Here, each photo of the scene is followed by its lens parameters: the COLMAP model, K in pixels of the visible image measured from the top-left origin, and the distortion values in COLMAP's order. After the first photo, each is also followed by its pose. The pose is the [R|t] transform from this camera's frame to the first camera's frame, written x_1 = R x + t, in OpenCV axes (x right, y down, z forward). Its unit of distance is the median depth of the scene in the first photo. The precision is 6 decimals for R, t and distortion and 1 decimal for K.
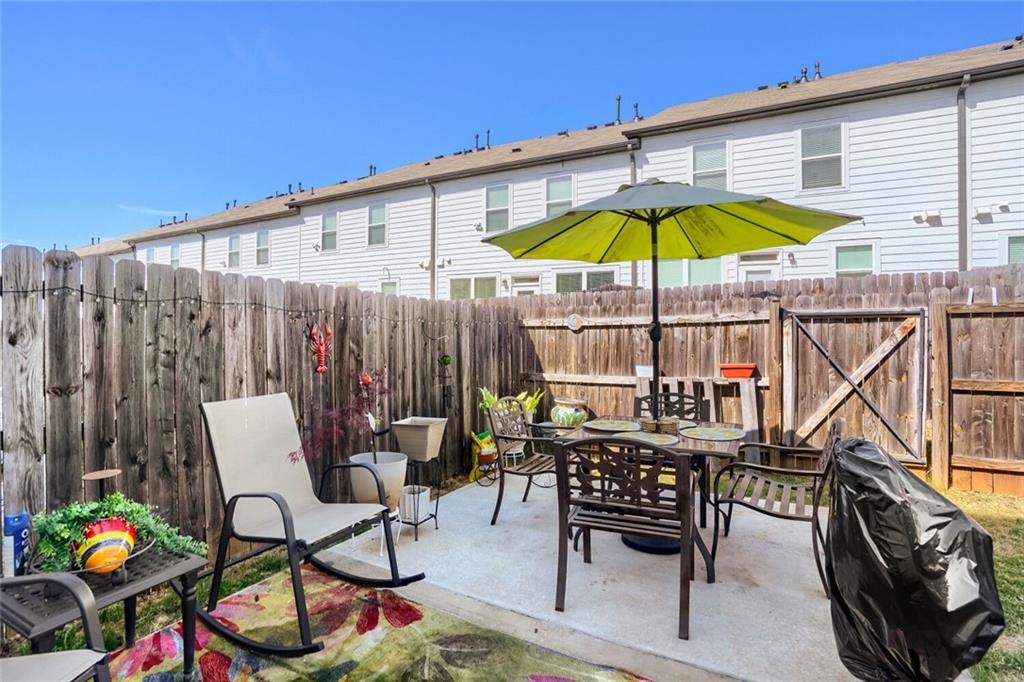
lens RADIAL K [[485.4, 0, 512.4], [0, 485.4, 337.8], [0, 0, 1]] dist [-0.062039, 0.022219]
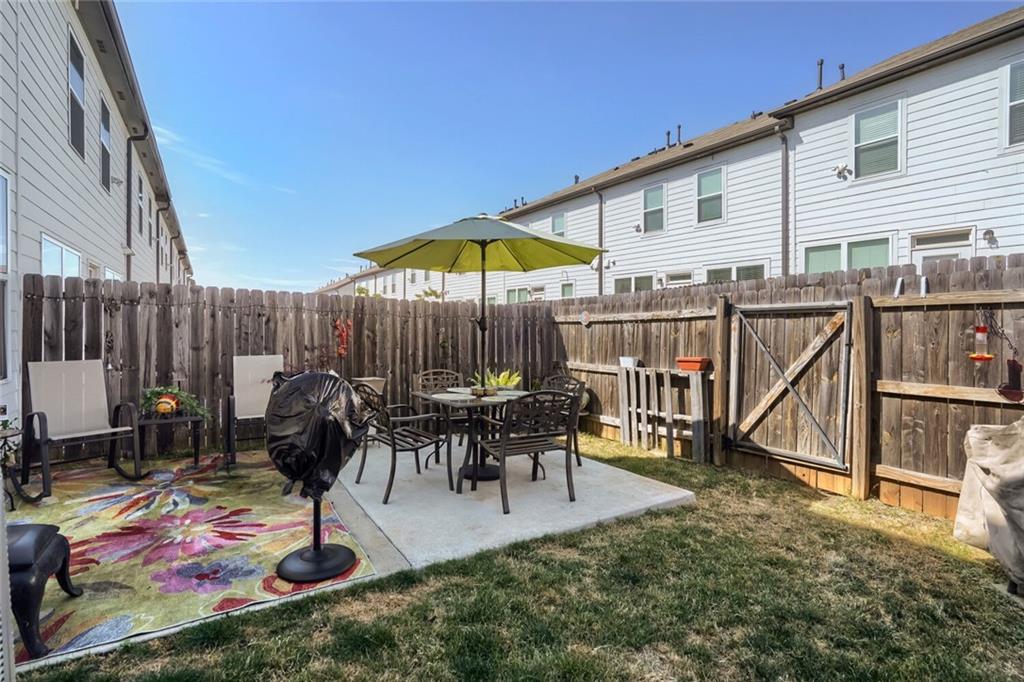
lens RADIAL K [[482.6, 0, 517.1], [0, 482.6, 341.7], [0, 0, 1]] dist [-0.047929, 0.022053]
pose [[0.876725, 0.021148, -0.480527, 0.653871], [-0.015132, 0.999751, 0.016390, 0.008792], [0.480754, -0.007098, 0.876827, -0.111066]]
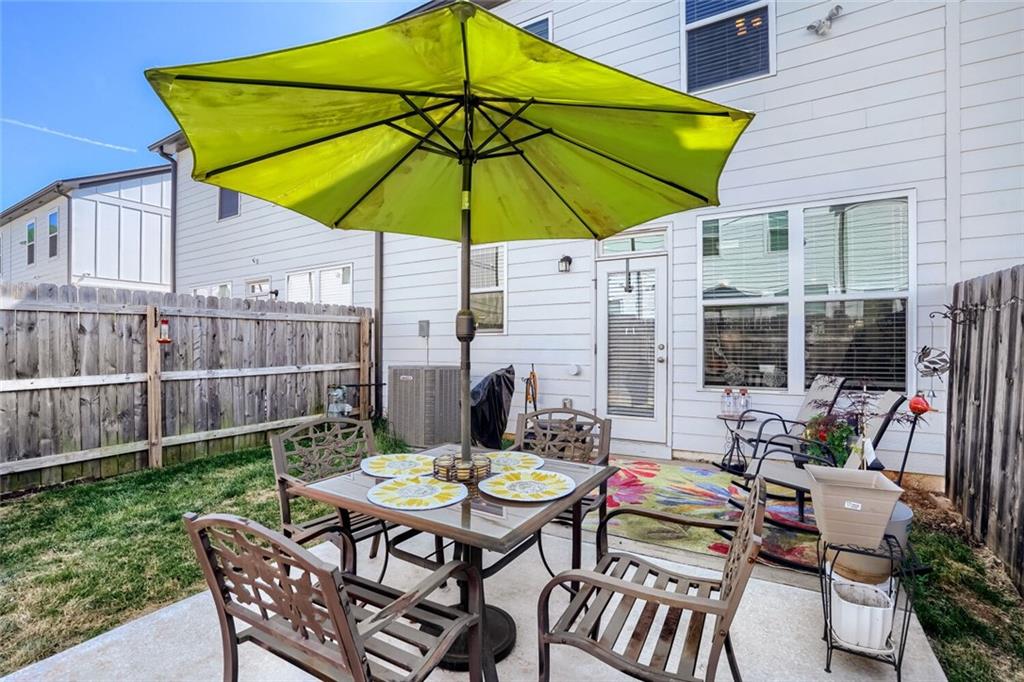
lens RADIAL K [[483.0, 0, 512.0], [0, 483.0, 341.0], [0, 0, 1]] dist [0.000887, 0.000081]
pose [[-0.999399, -0.001940, 0.034612, 0.142832], [-0.001516, 0.999923, 0.012283, -0.004156], [-0.034633, 0.012223, -0.999325, 1.031051]]
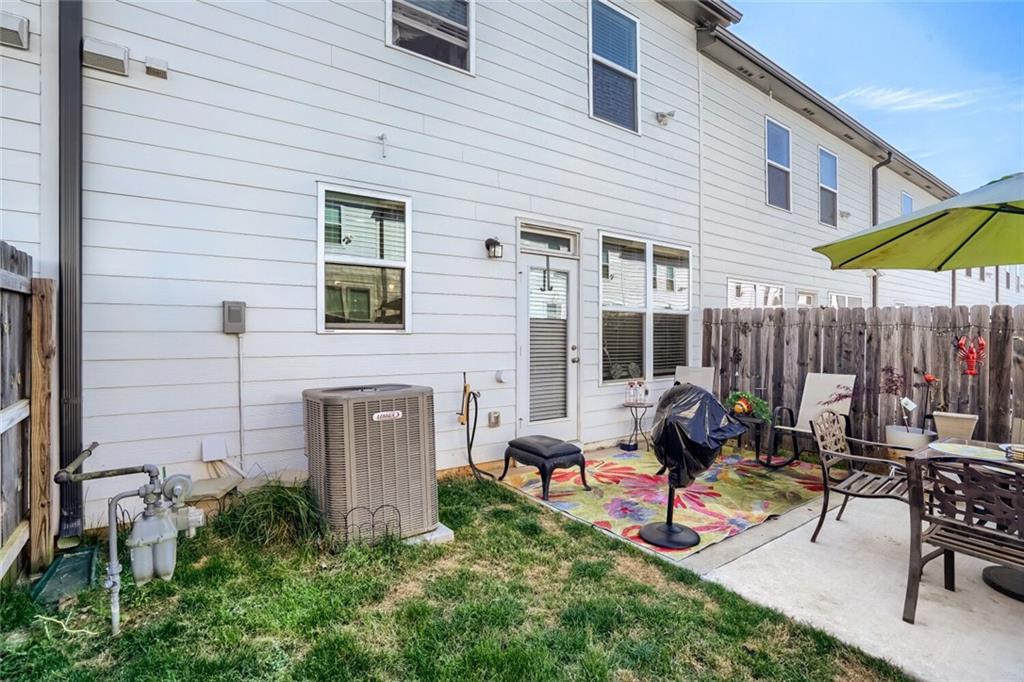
lens RADIAL K [[482.6, 0, 517.1], [0, 482.6, 341.7], [0, 0, 1]] dist [-0.047929, 0.022053]
pose [[-0.425757, 0.007560, -0.904806, 0.889057], [-0.020950, 0.999615, 0.018211, -0.009355], [0.904595, 0.026709, -0.425435, 0.312996]]
